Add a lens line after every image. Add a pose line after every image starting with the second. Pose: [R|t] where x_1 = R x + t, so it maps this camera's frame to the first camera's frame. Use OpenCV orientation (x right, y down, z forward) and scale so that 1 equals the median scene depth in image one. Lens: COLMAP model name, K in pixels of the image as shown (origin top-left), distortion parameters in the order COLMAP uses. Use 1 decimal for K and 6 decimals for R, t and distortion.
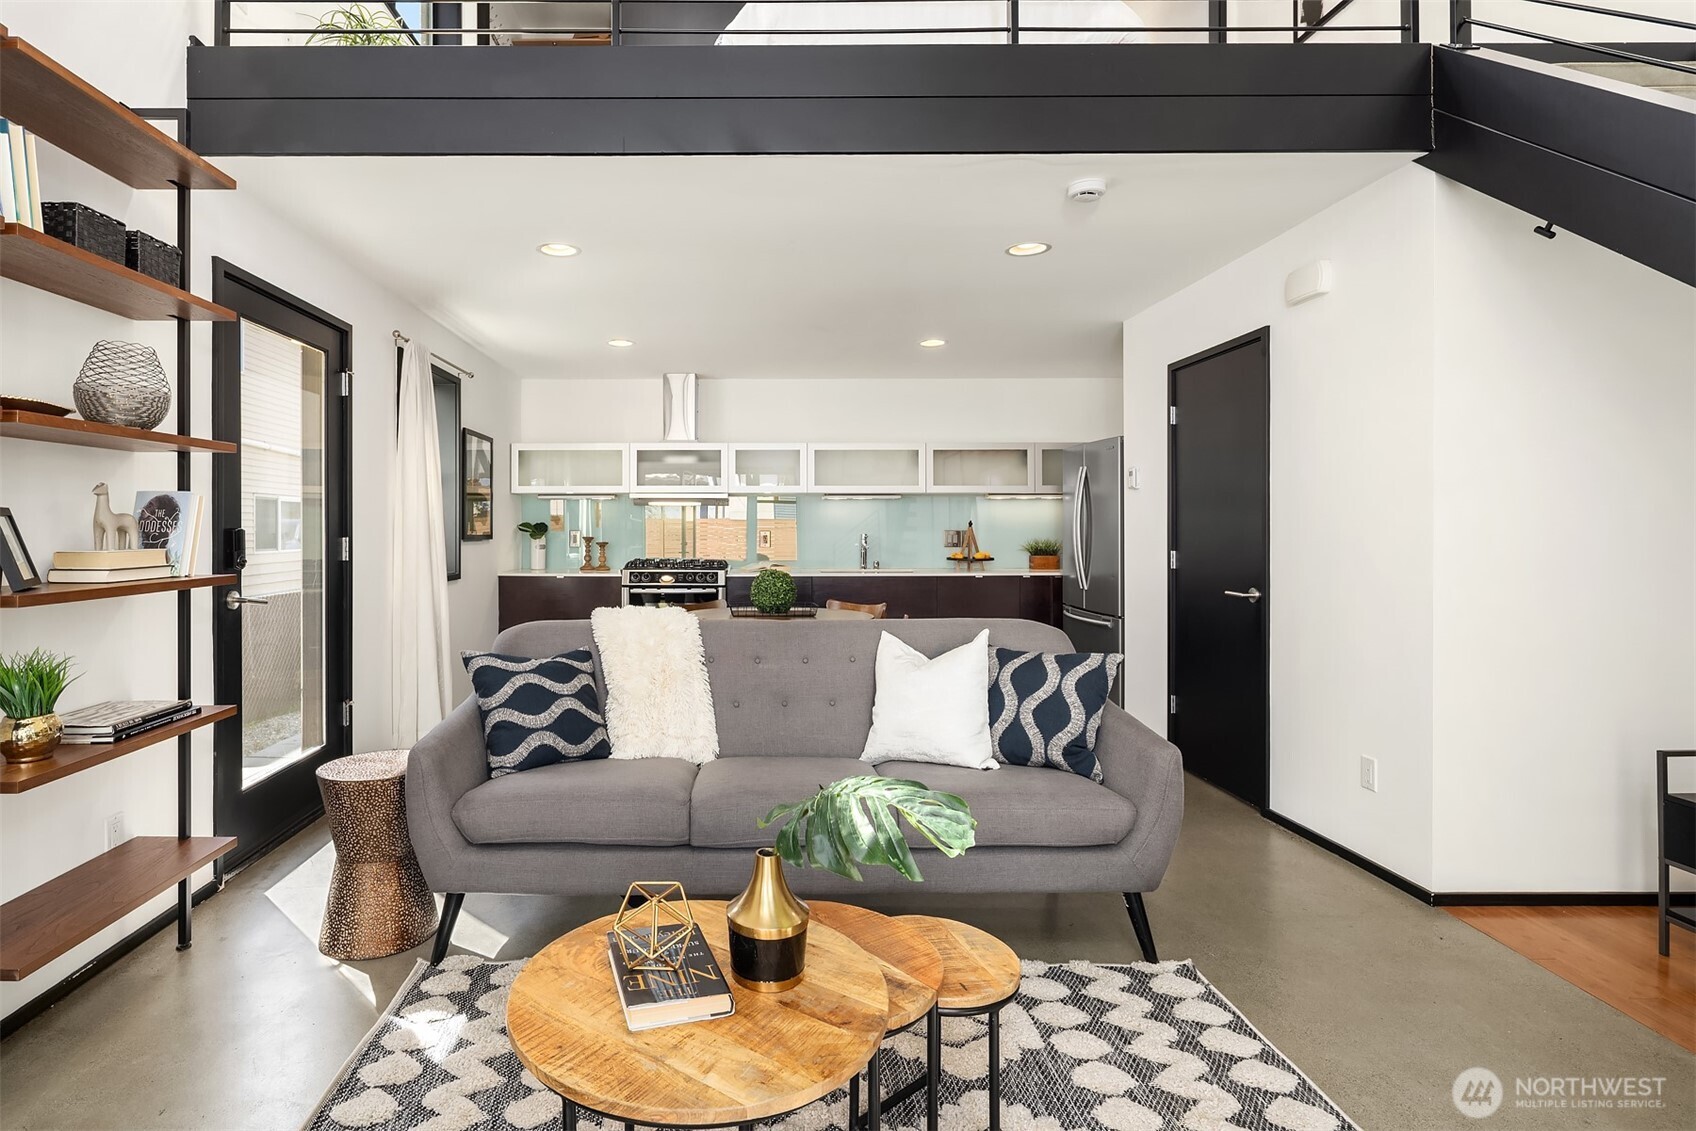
lens RADIAL K [[854.1, 0, 742.0], [0, 854.1, 527.4], [0, 0, 1]] dist [-0.003356, -0.000564]
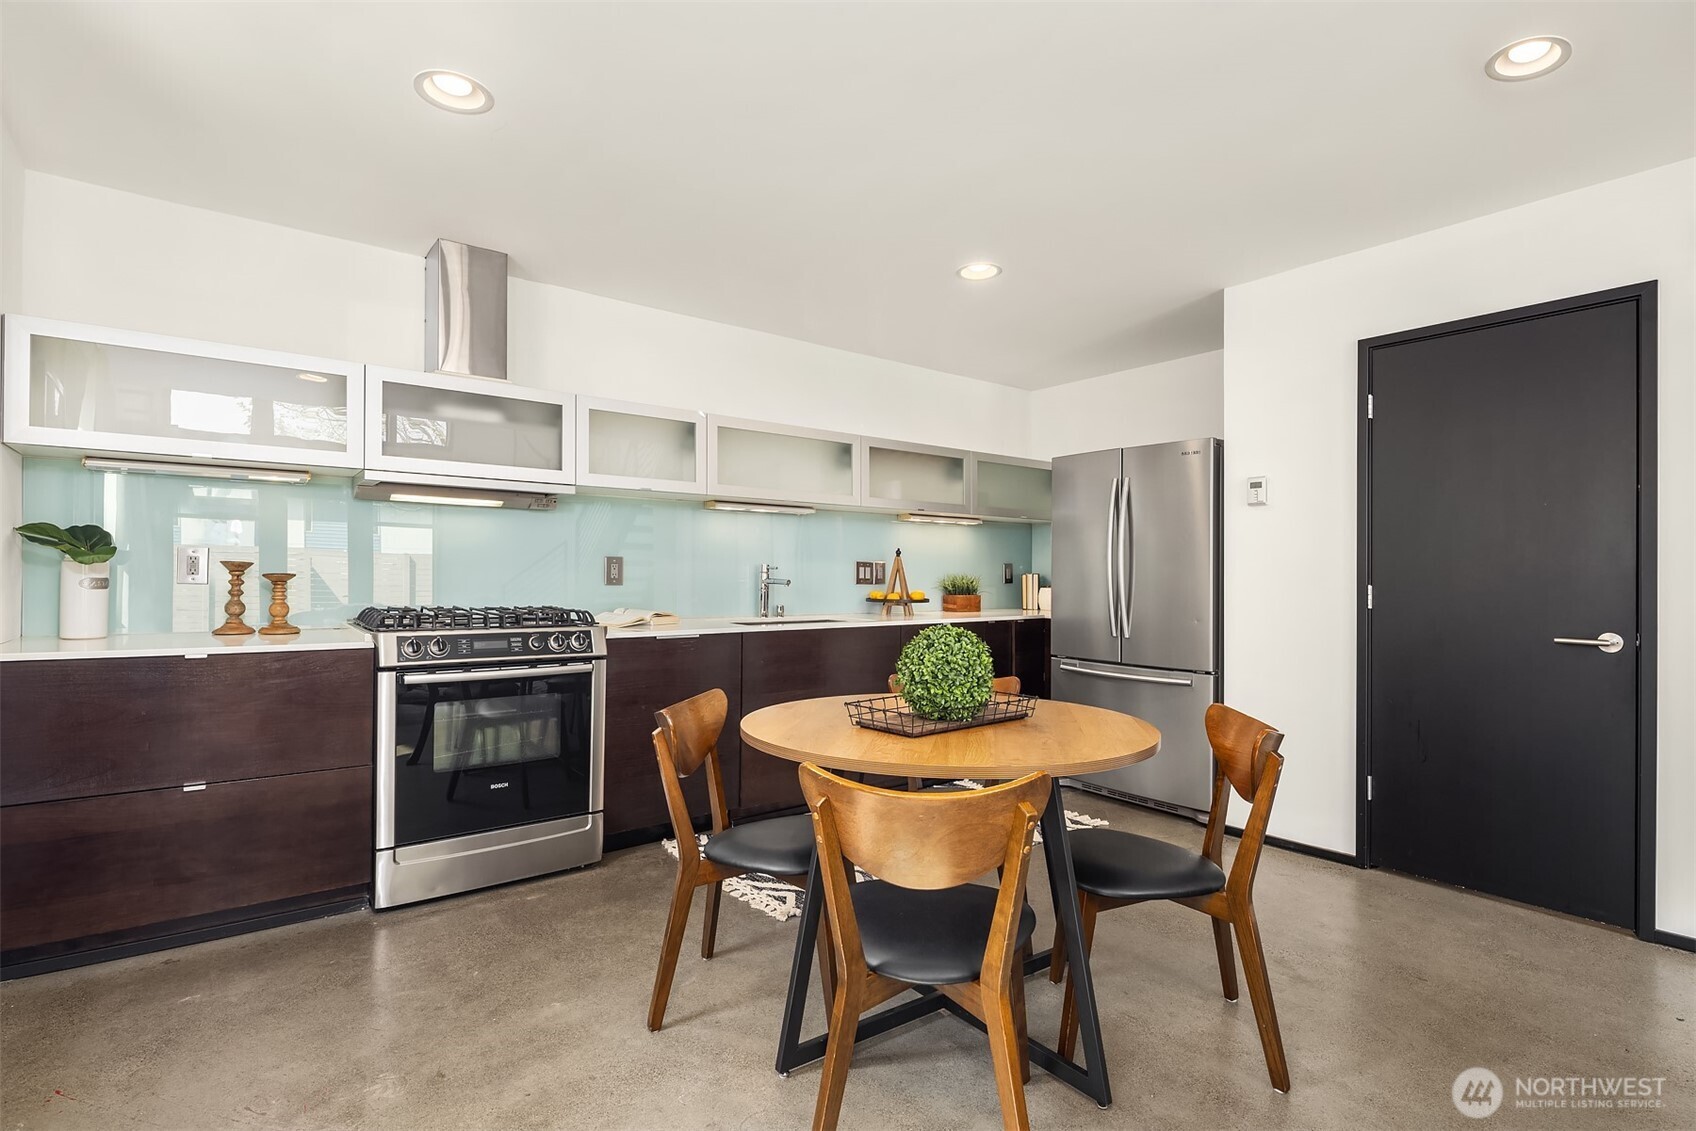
lens RADIAL K [[796.0, 0, 848.0], [0, 796.0, 565.5], [0, 0, 1]] dist [0.002720, 0.000404]
pose [[0.774576, 0.016335, 0.632270, -0.469729], [-0.010842, 0.999862, -0.012551, 0.037674], [-0.632388, 0.002867, 0.774646, 1.147427]]
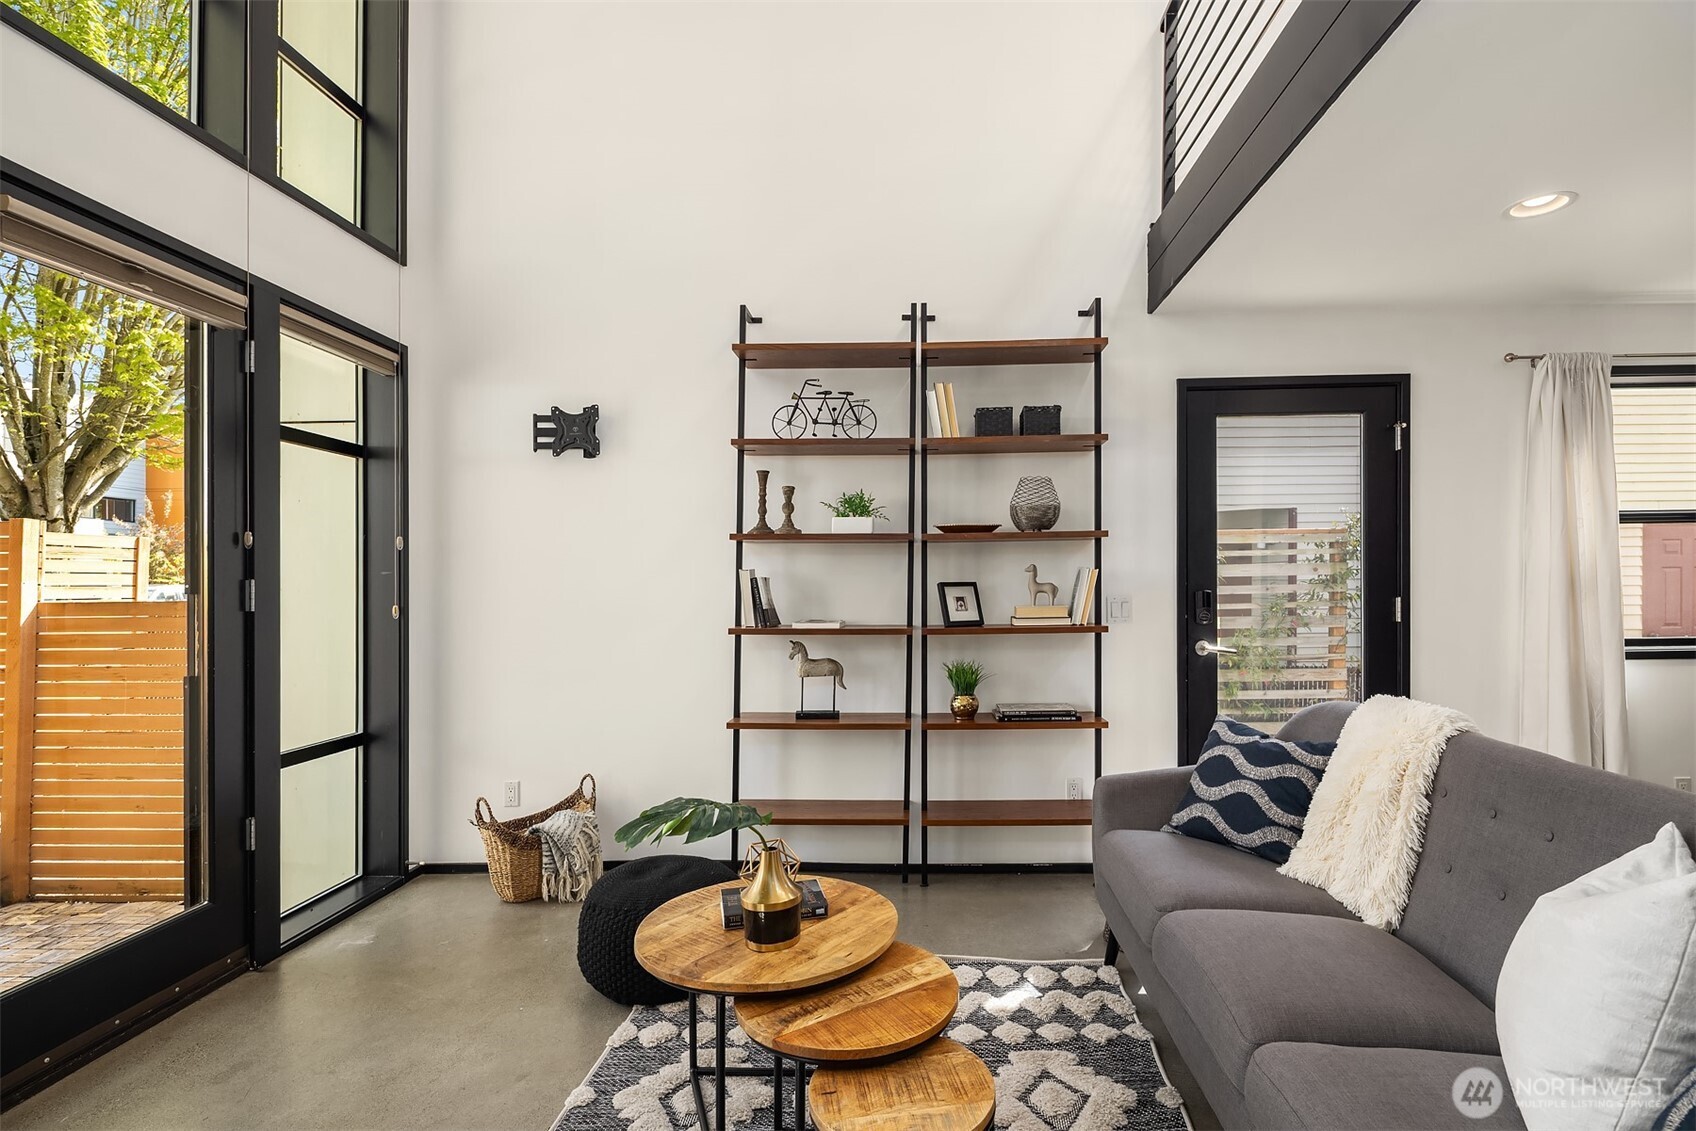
lens RADIAL K [[850.1, 0, 898.8], [0, 850.1, 568.8], [0, 0, 1]] dist [0.015308, 0.000128]
pose [[-0.006666, -0.012716, -0.999897, 0.653263], [0.013360, 0.999829, -0.012804, -0.020246], [0.999889, -0.013444, -0.006495, 0.572269]]
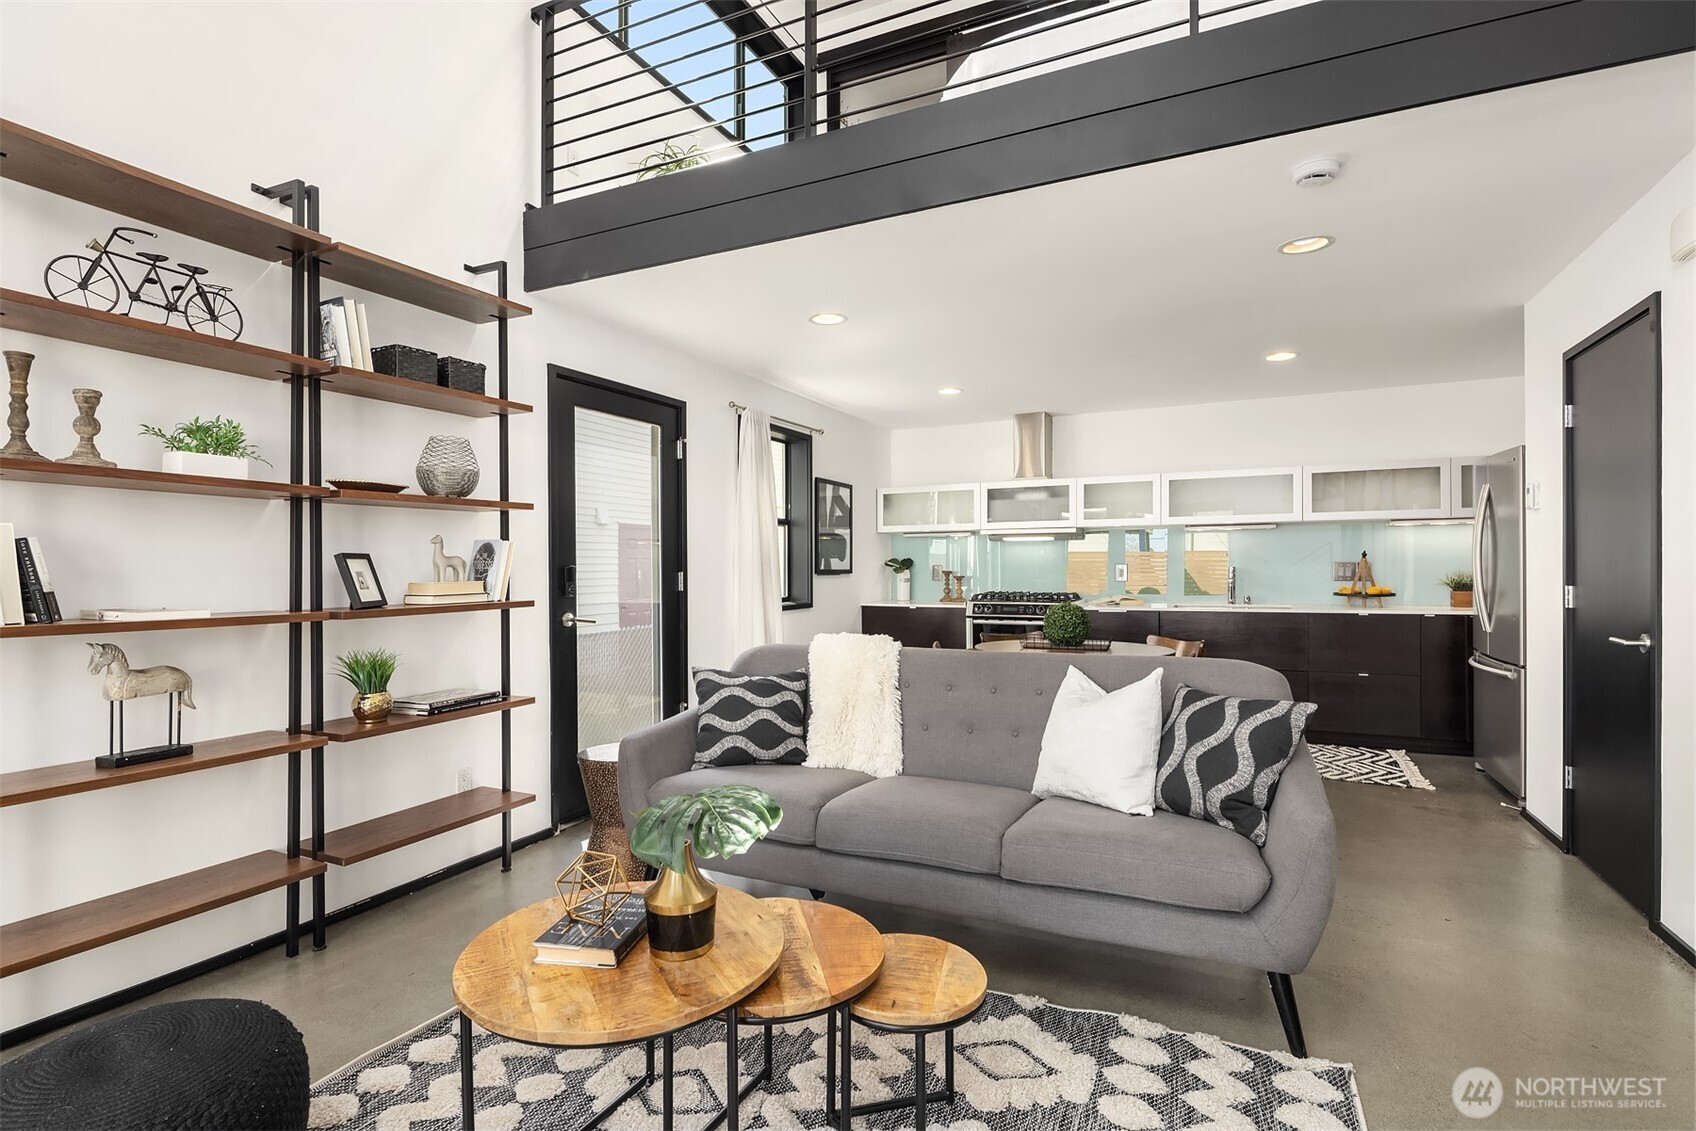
lens RADIAL K [[803.0, 0, 848.0], [0, 803.0, 565.5], [0, 0, 1]] dist [-0.001083, -0.000555]
pose [[0.906064, -0.006895, -0.423084, 0.330835], [0.008721, 0.999959, 0.002380, 0.001428], [0.423051, -0.005846, 0.906087, 0.050263]]
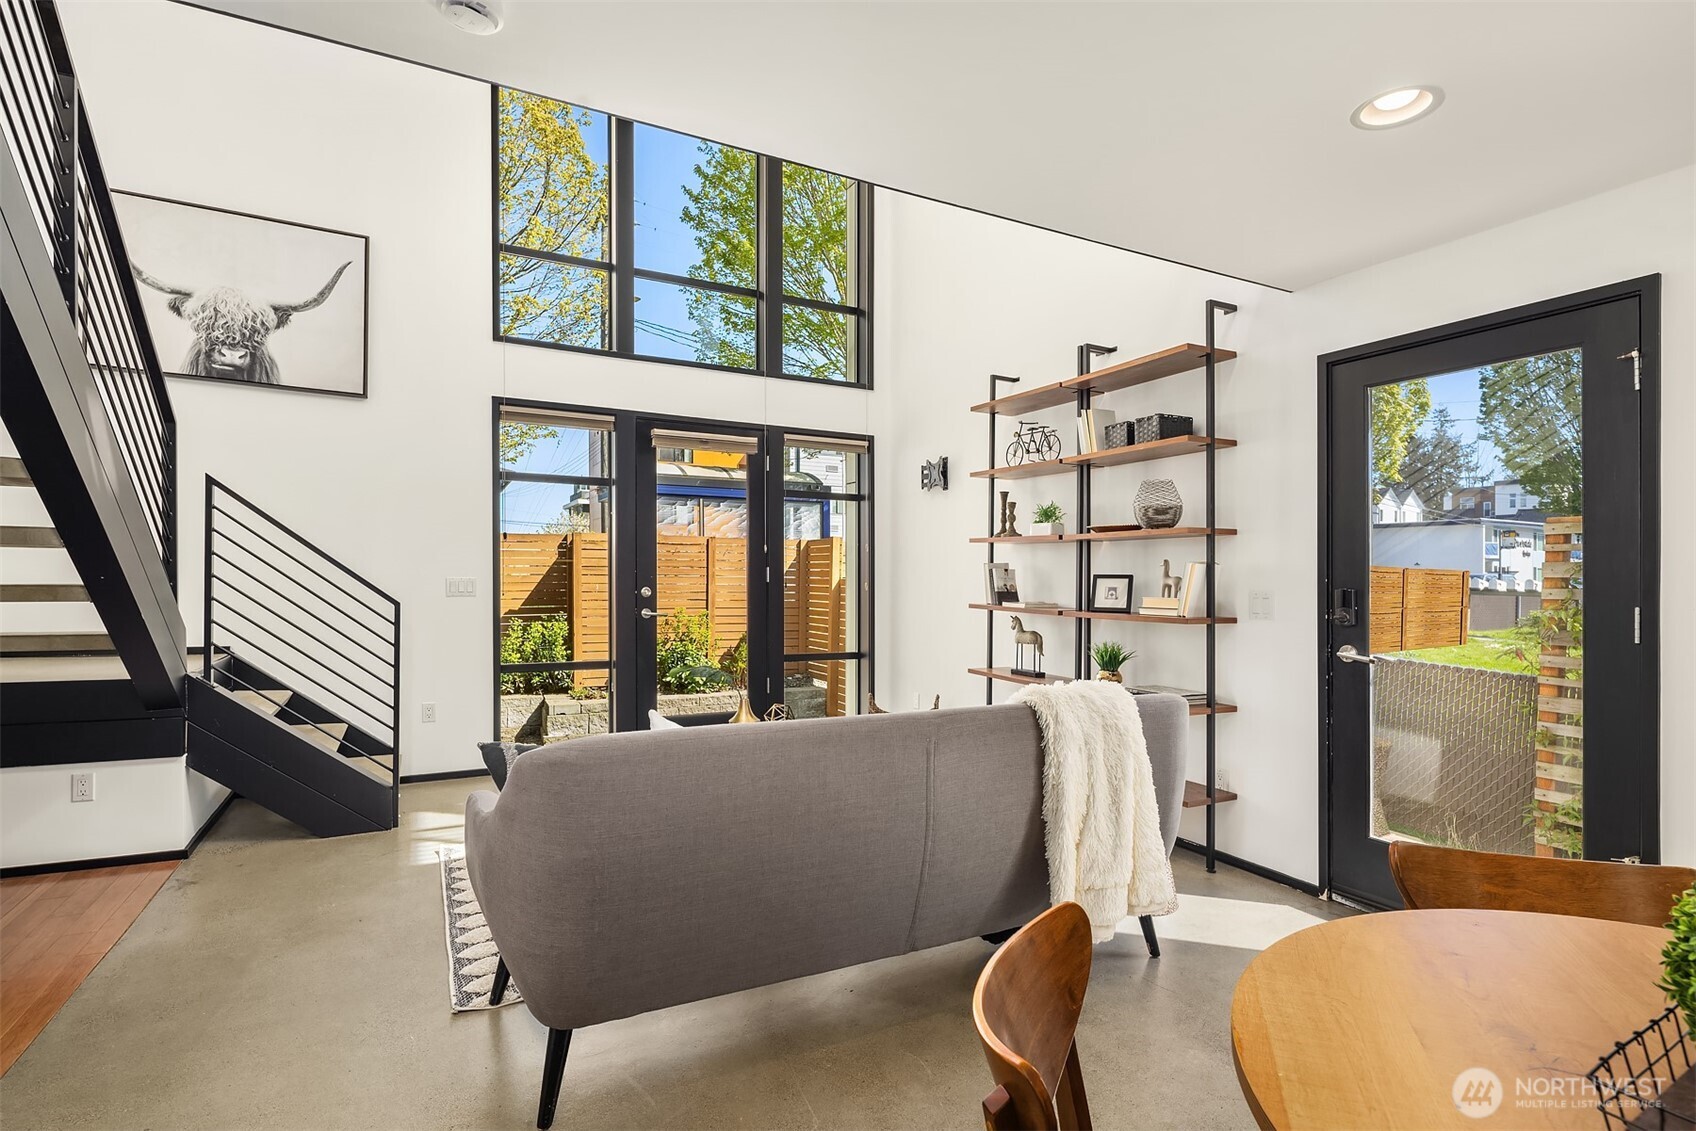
lens RADIAL K [[827.0, 0, 824.2], [0, 827.0, 570.8], [0, 0, 1]] dist [0.015291, 0.000063]
pose [[-0.886436, -0.008167, -0.462778, 0.501524], [-0.006266, 0.999964, -0.005645, -0.011093], [0.462808, -0.002104, -0.886456, 1.676070]]
